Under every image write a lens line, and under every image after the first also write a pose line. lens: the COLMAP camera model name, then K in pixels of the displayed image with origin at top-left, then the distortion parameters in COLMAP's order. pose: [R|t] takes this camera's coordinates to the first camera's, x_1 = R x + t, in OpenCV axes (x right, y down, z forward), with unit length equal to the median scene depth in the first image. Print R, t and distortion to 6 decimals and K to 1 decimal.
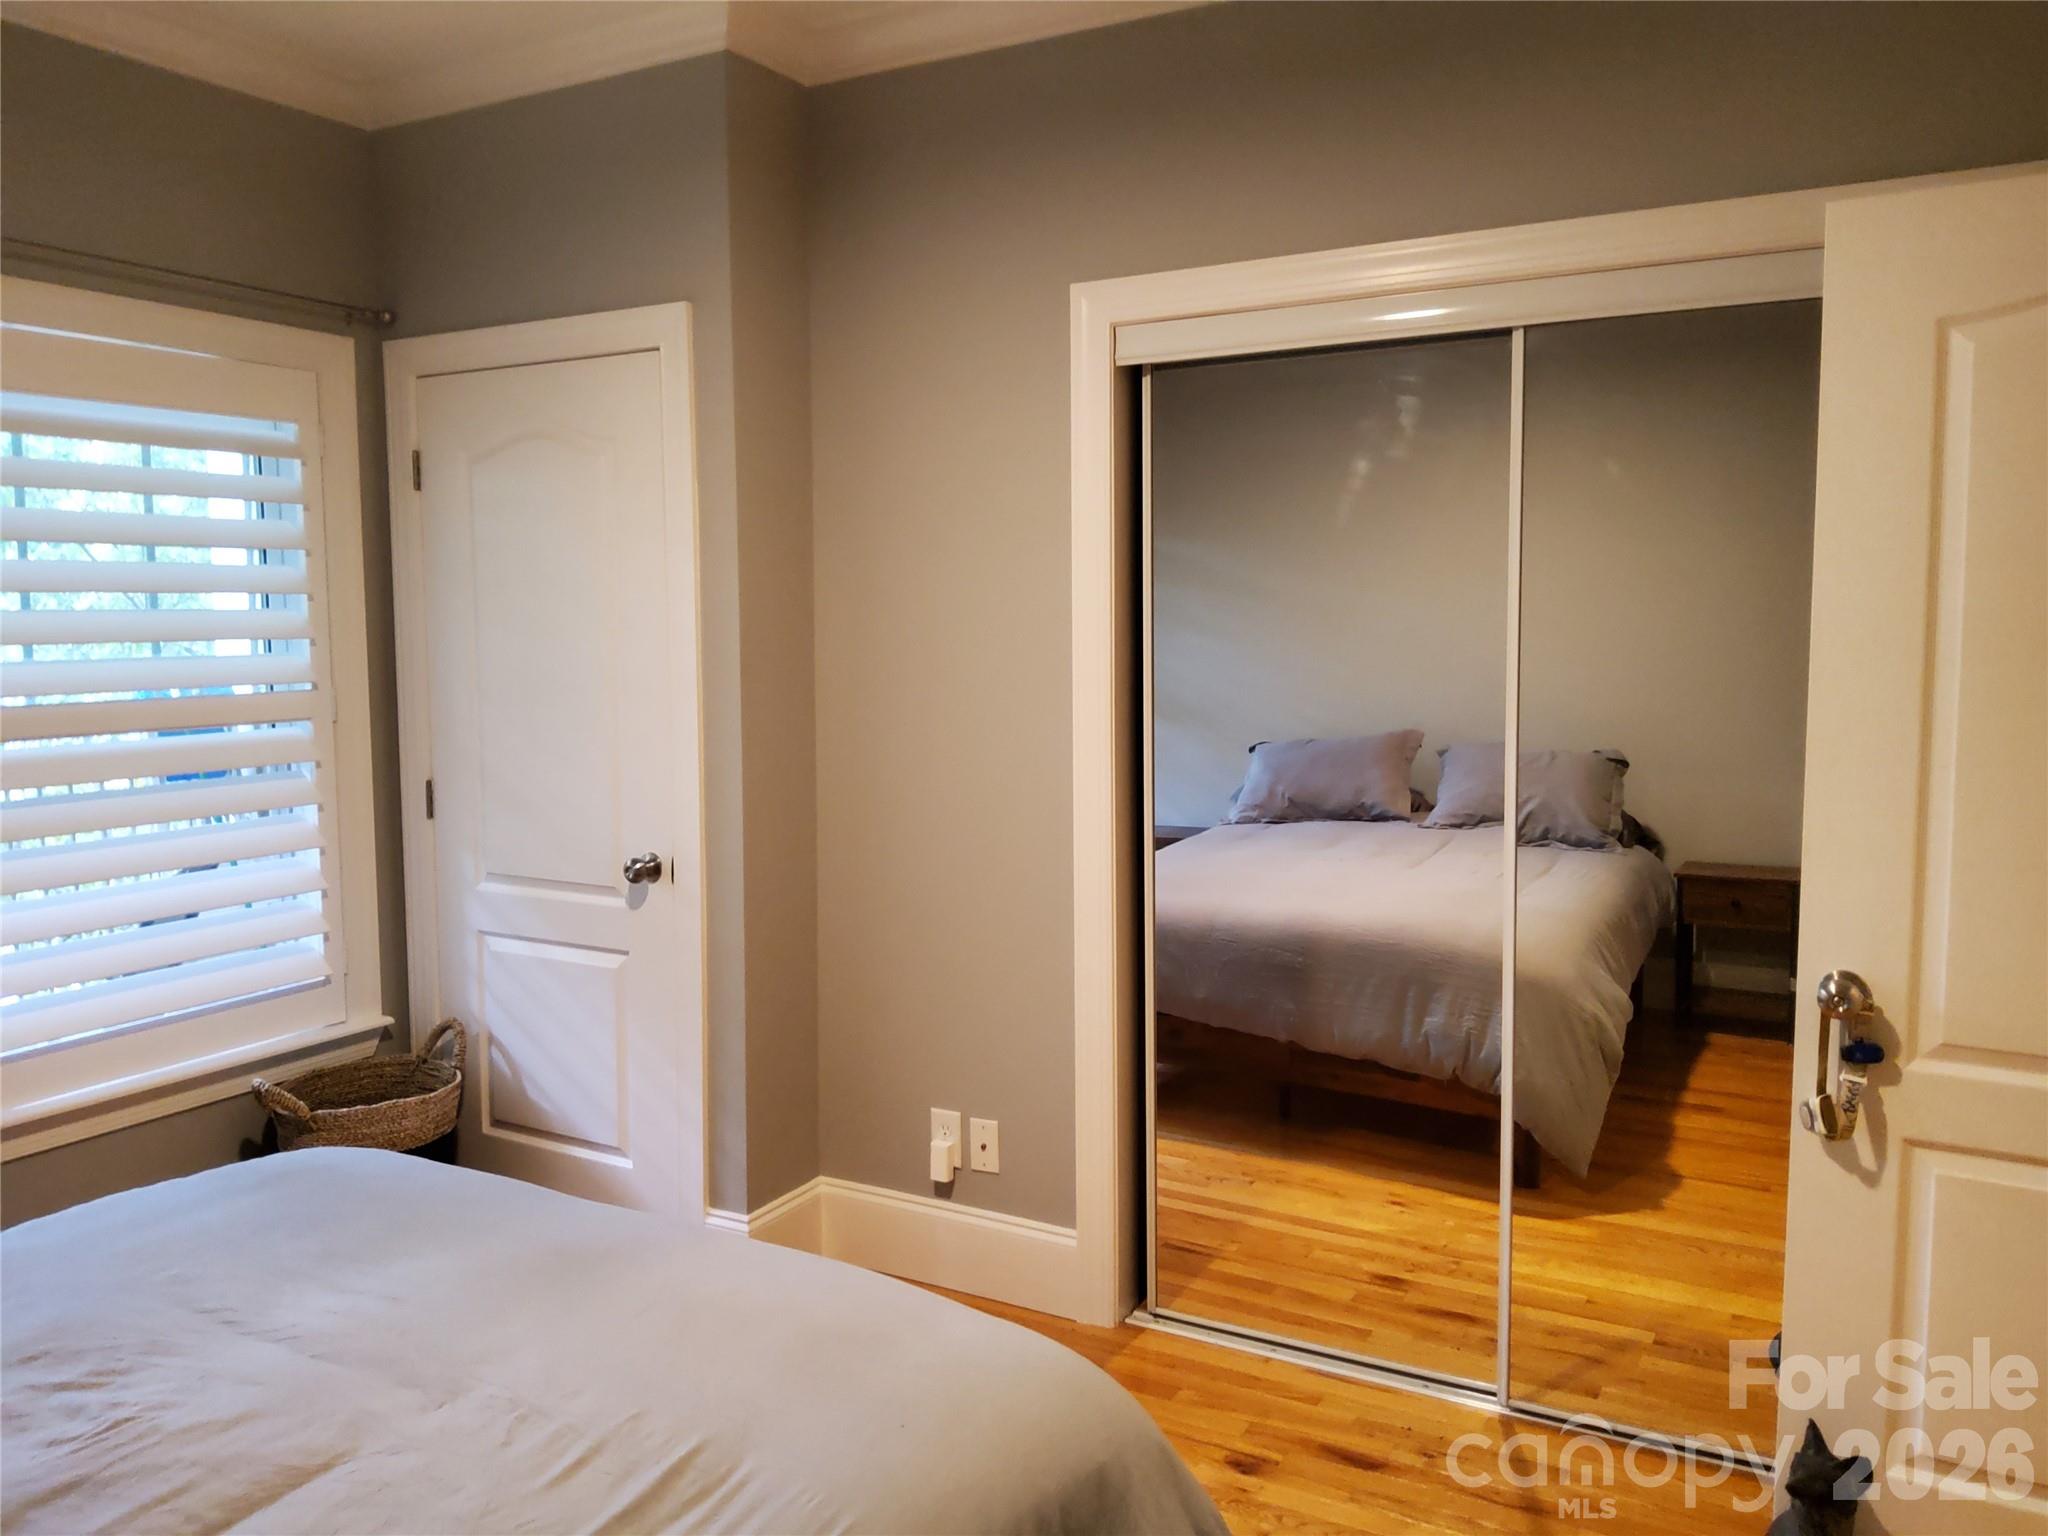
lens RADIAL K [[1543.2, 0, 1024.0], [0, 1543.2, 768.0], [0, 0, 1]] dist [0.046778, 0.000006]
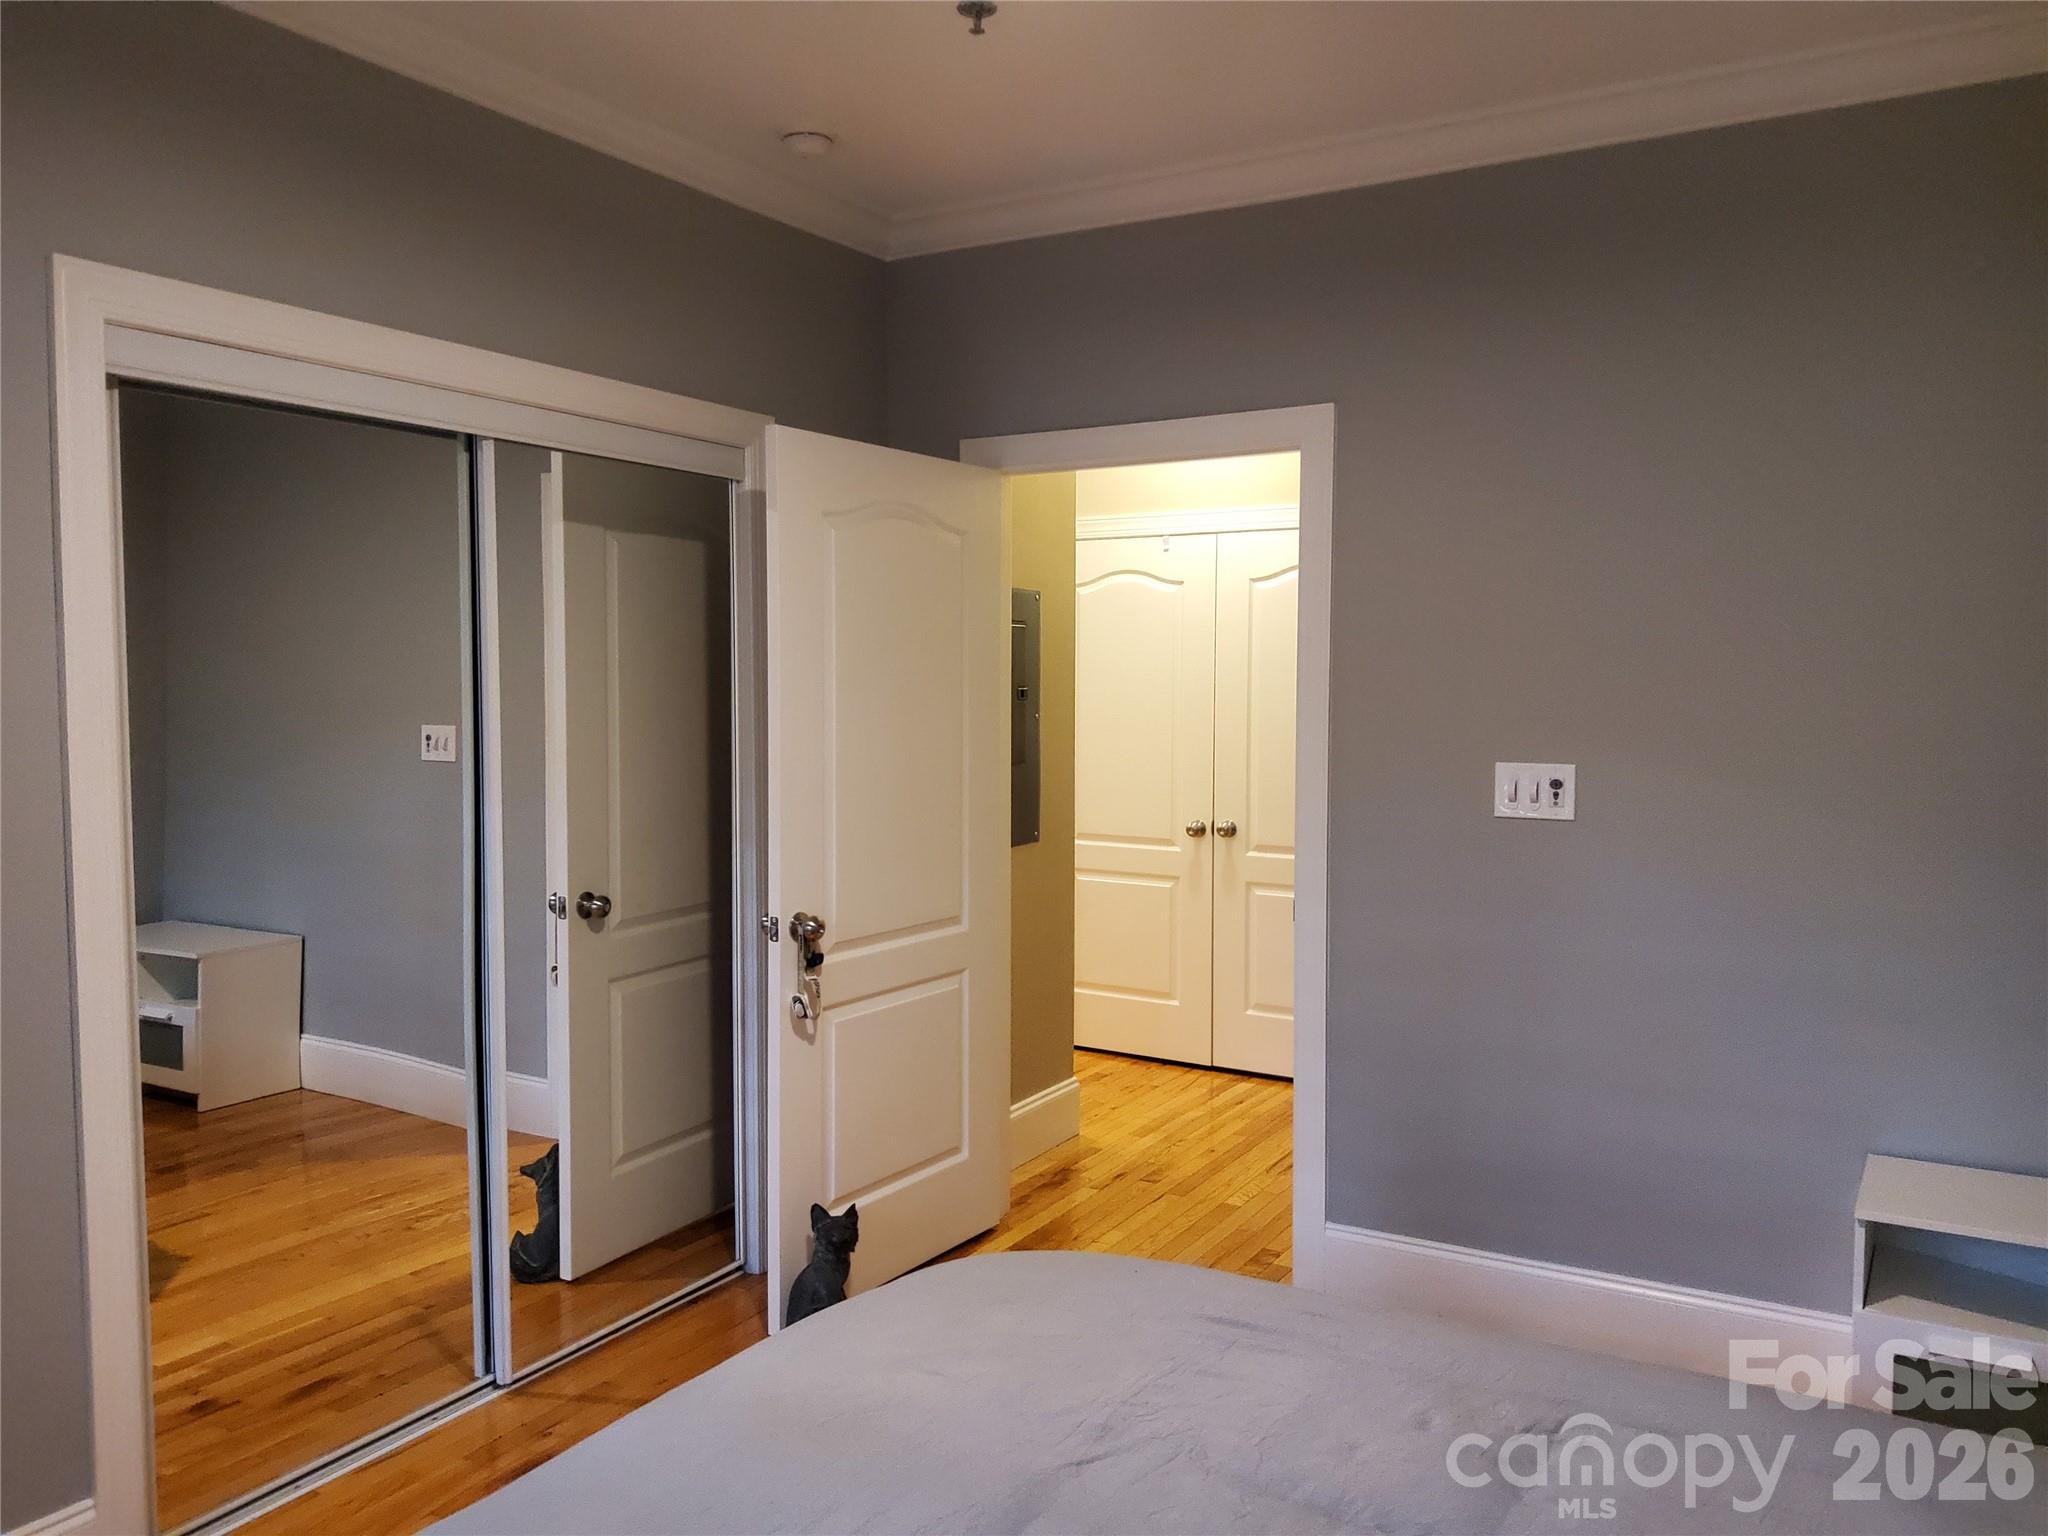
lens RADIAL K [[1543.2, 0, 1024.0], [0, 1543.2, 768.0], [0, 0, 1]] dist [0.046778, 0.000006]
pose [[0.030049, -0.056040, 0.997976, -0.748193], [0.093604, 0.994197, 0.053010, -0.056463], [-0.995156, 0.091821, 0.035120, 0.520658]]
